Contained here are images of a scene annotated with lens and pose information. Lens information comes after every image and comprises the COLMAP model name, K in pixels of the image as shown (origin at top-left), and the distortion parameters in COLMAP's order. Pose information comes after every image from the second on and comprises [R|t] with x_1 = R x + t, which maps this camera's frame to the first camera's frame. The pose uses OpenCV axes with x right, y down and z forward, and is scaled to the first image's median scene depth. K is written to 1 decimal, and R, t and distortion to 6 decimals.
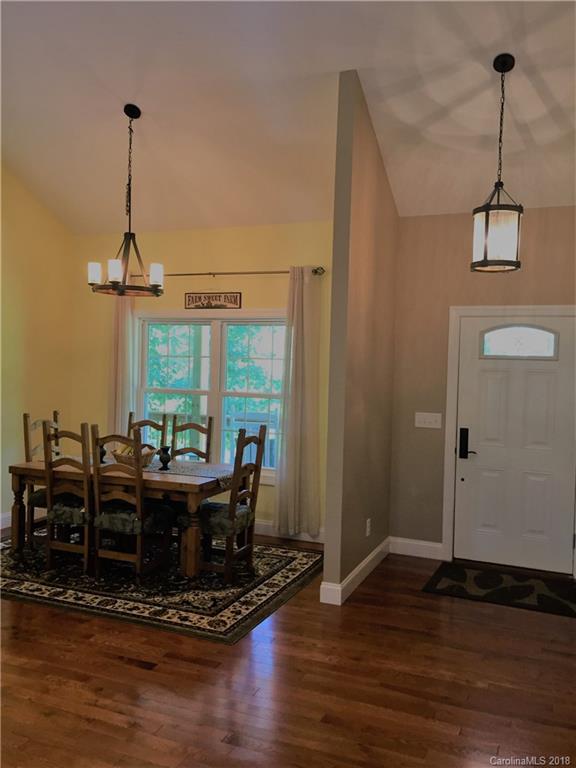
lens RADIAL K [[660.1, 0, 291.9], [0, 660.1, 379.3], [0, 0, 1]] dist [0.083822, -0.116185]
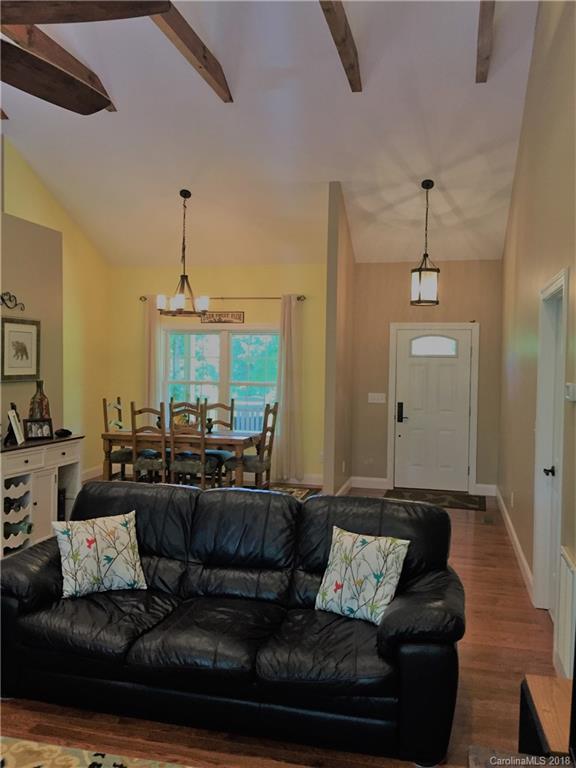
lens RADIAL K [[660.1, 0, 291.9], [0, 660.1, 379.3], [0, 0, 1]] dist [0.083822, -0.116185]
pose [[0.988159, -0.015080, 0.152689, -0.237817], [0.014340, 0.999879, 0.005948, 0.007850], [-0.152760, -0.003688, 0.988256, -0.509296]]
